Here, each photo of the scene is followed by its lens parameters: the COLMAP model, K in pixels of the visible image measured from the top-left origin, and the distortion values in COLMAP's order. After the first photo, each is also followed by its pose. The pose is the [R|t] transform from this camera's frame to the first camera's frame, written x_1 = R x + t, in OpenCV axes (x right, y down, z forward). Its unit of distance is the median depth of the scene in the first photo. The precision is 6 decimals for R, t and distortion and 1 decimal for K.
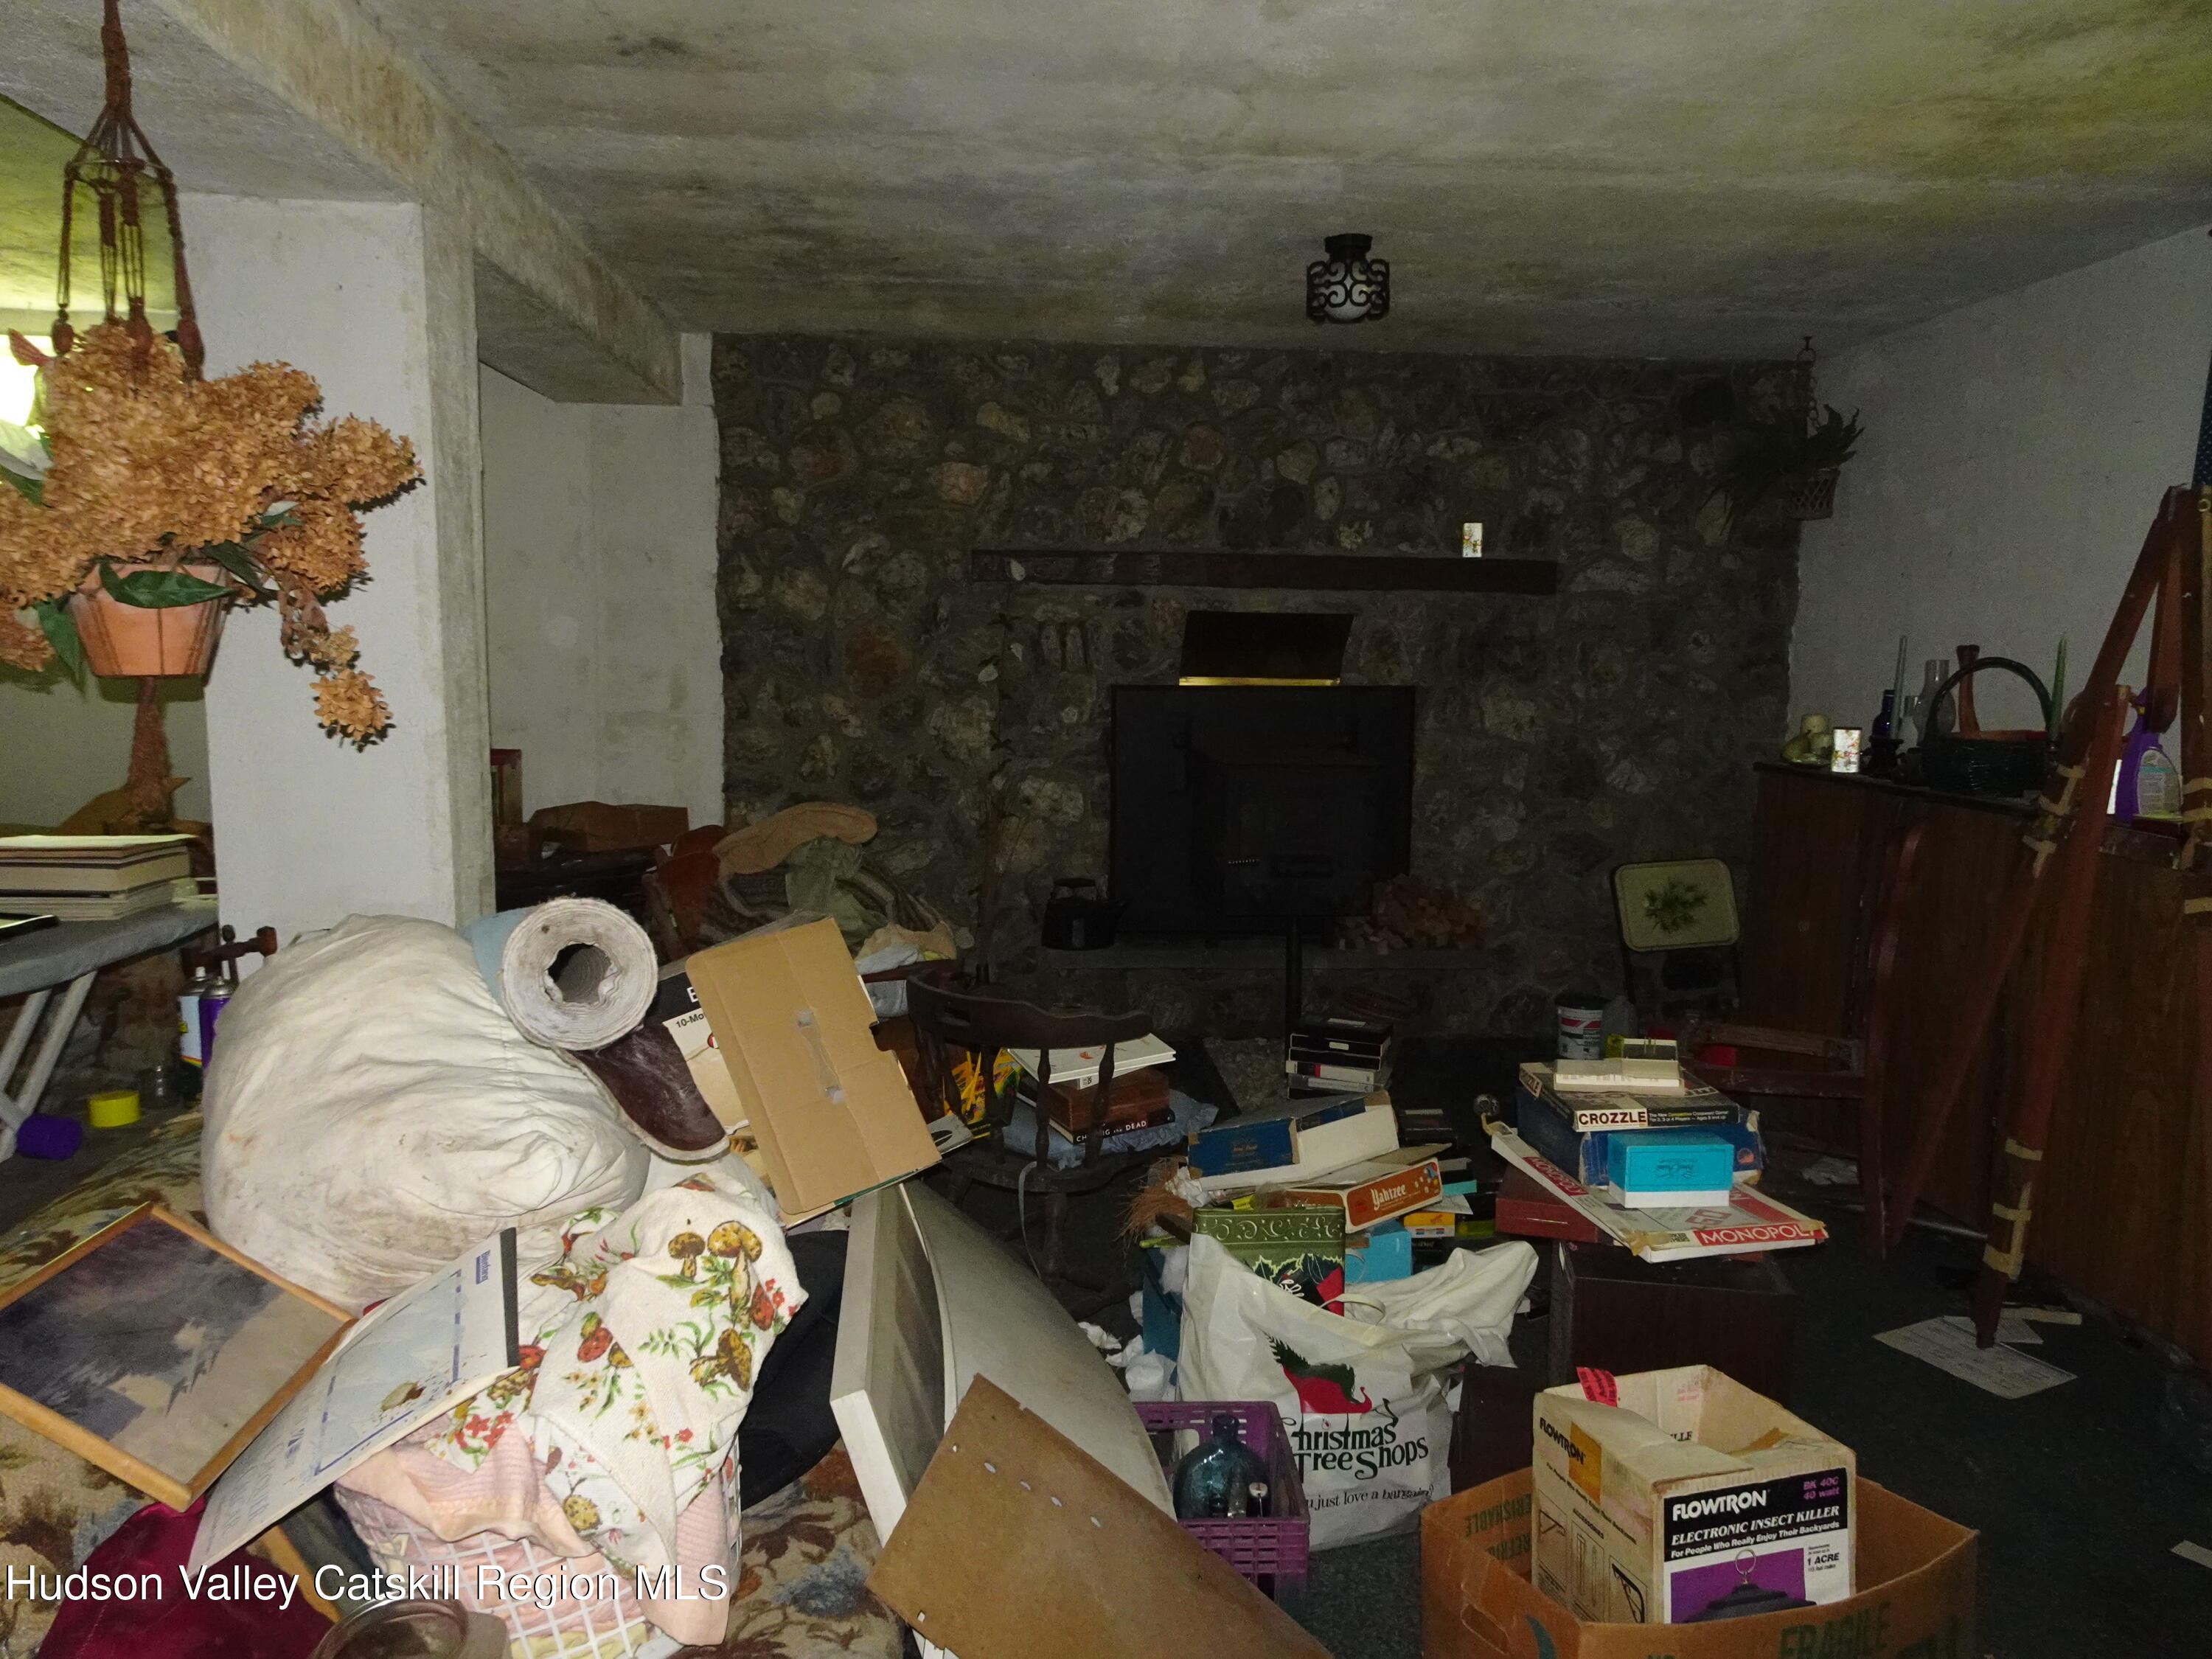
lens RADIAL K [[1590.3, 0, 1105.5], [0, 1590.3, 823.3], [0, 0, 1]] dist [0.014343, -0.003033]
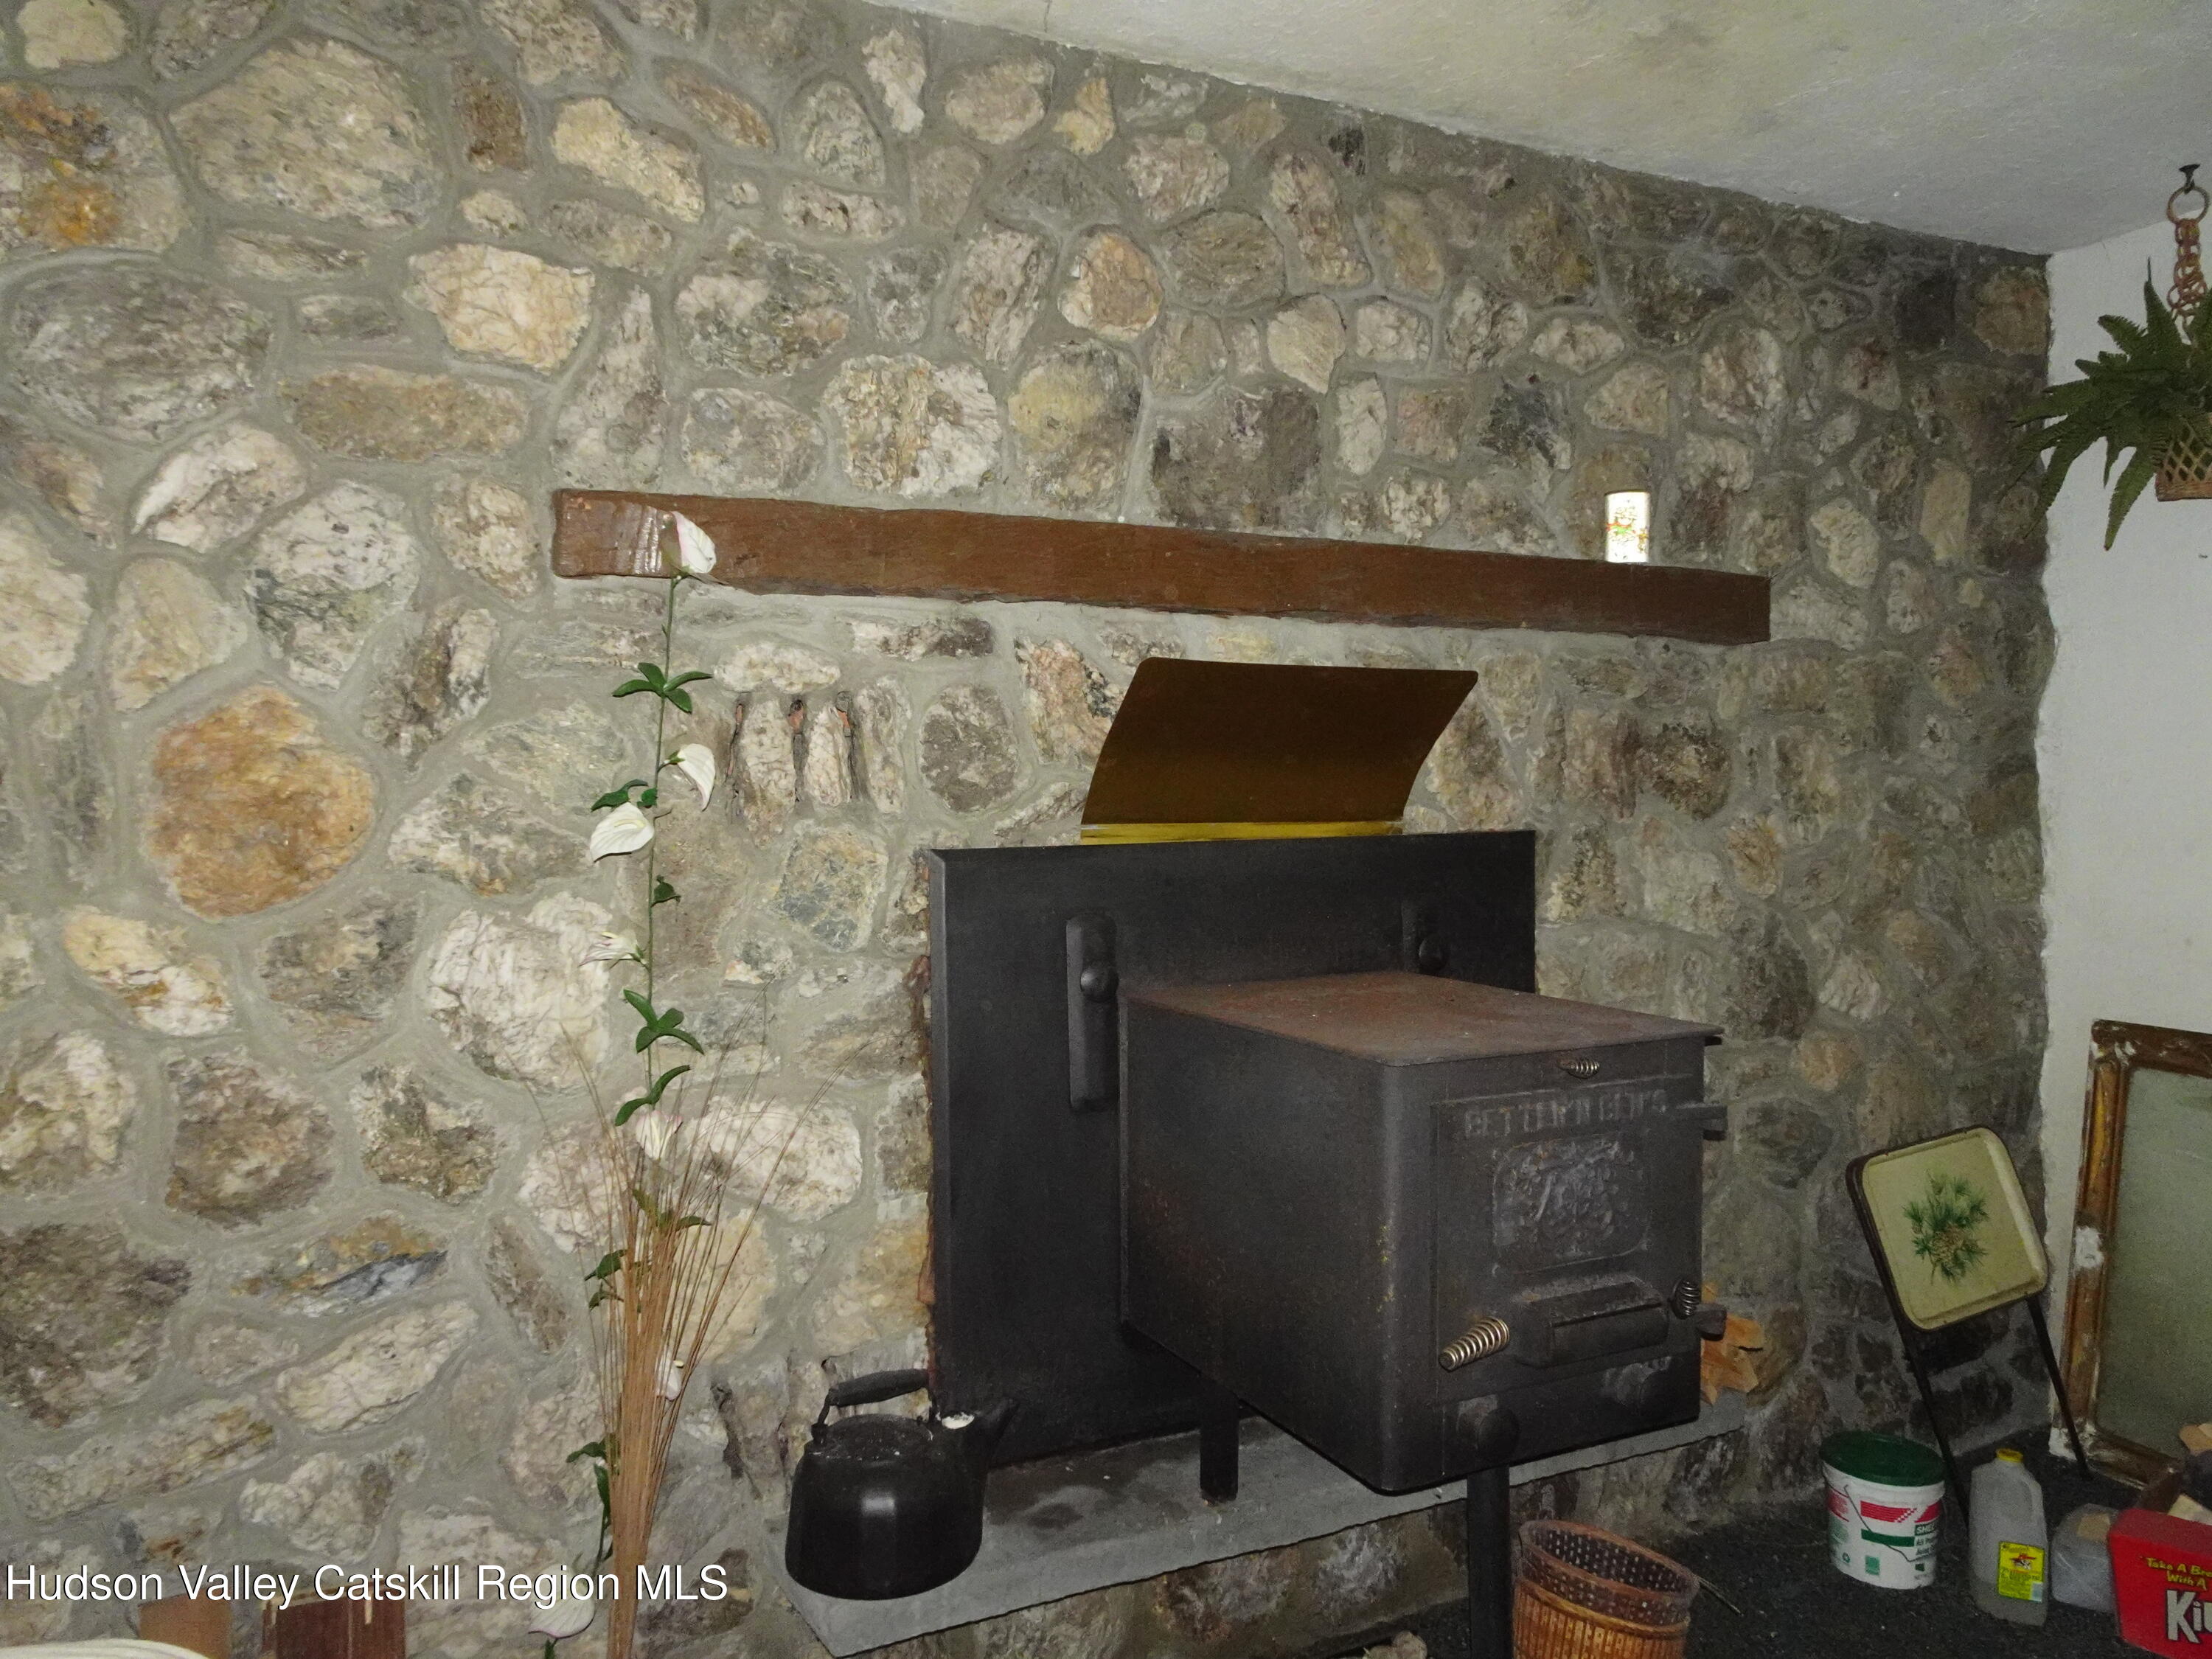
lens RADIAL K [[1590.3, 0, 1107.1], [0, 1590.3, 822.0], [0, 0, 1]] dist [0.014343, -0.003033]
pose [[0.930120, -0.027830, 0.366200, -0.100215], [0.060661, 0.995071, -0.078452, -0.060462], [-0.362211, 0.095183, 0.927223, 0.619391]]
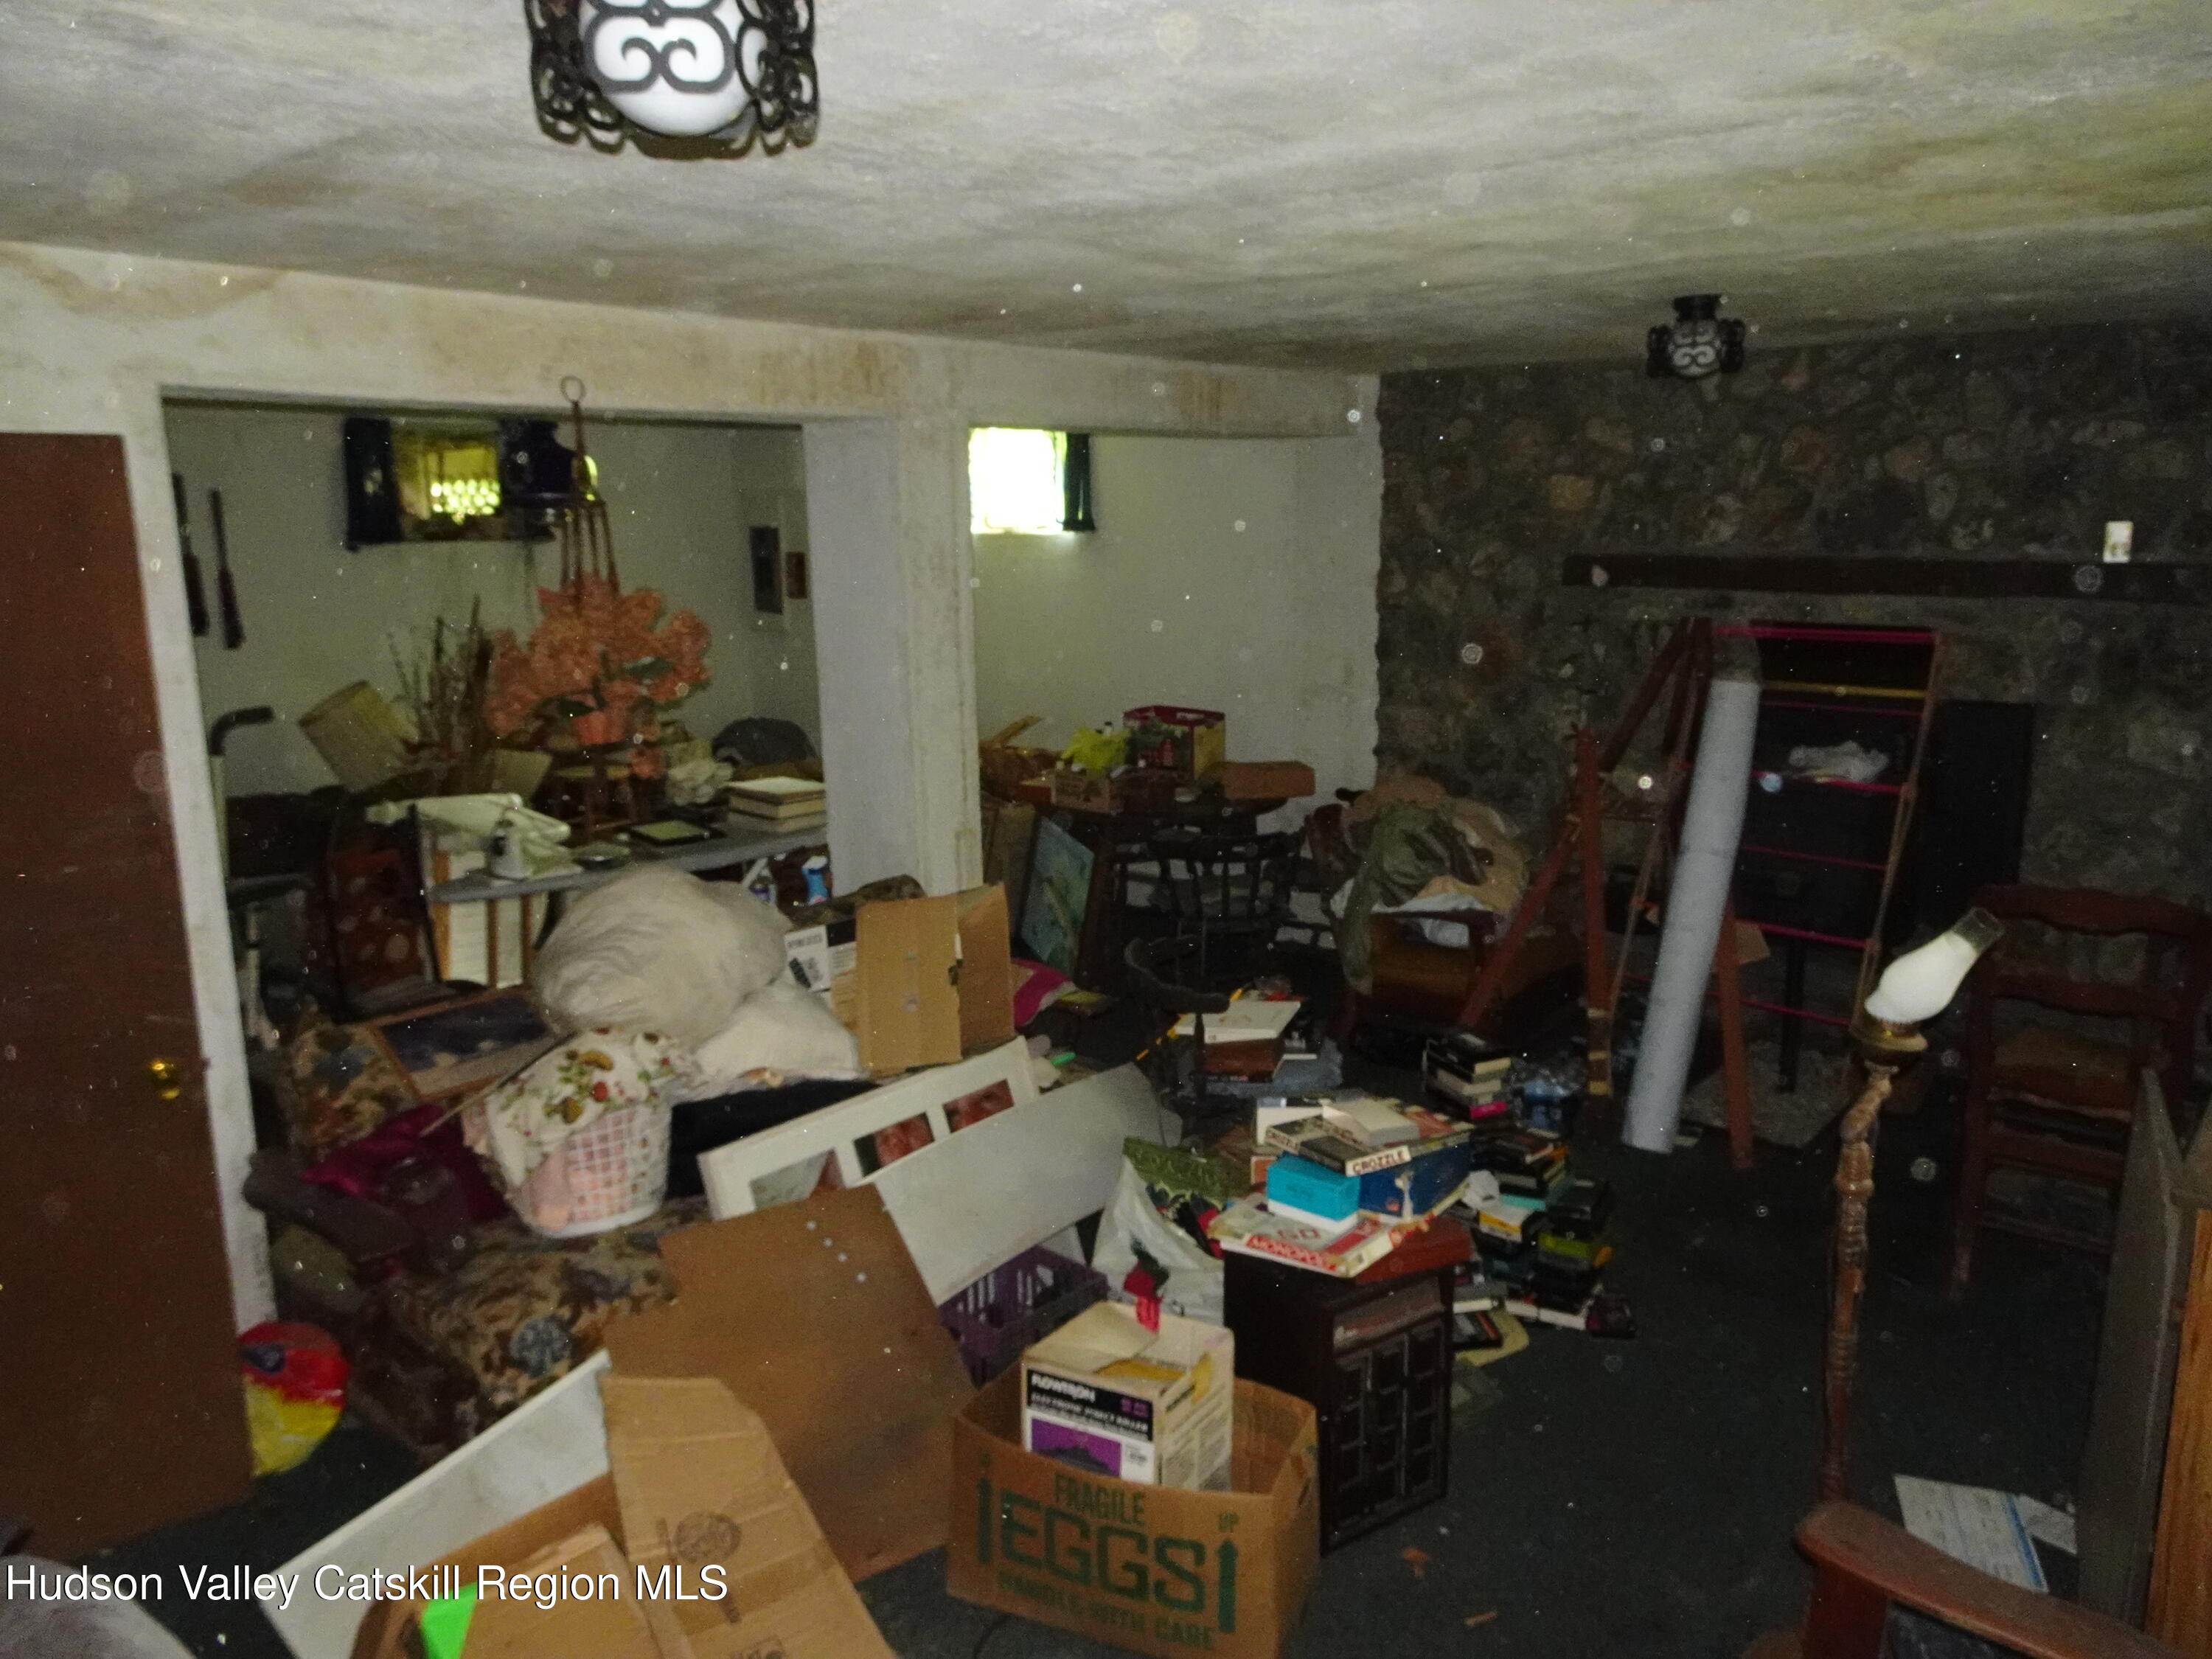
lens RADIAL K [[1590.3, 0, 1113.4], [0, 1590.3, 823.7], [0, 0, 1]] dist [0.014343, -0.003033]
pose [[0.707860, 0.120408, -0.696014, 0.471435], [-0.059416, 0.992021, 0.111189, -0.090811], [0.703849, -0.037352, 0.709367, -0.003708]]
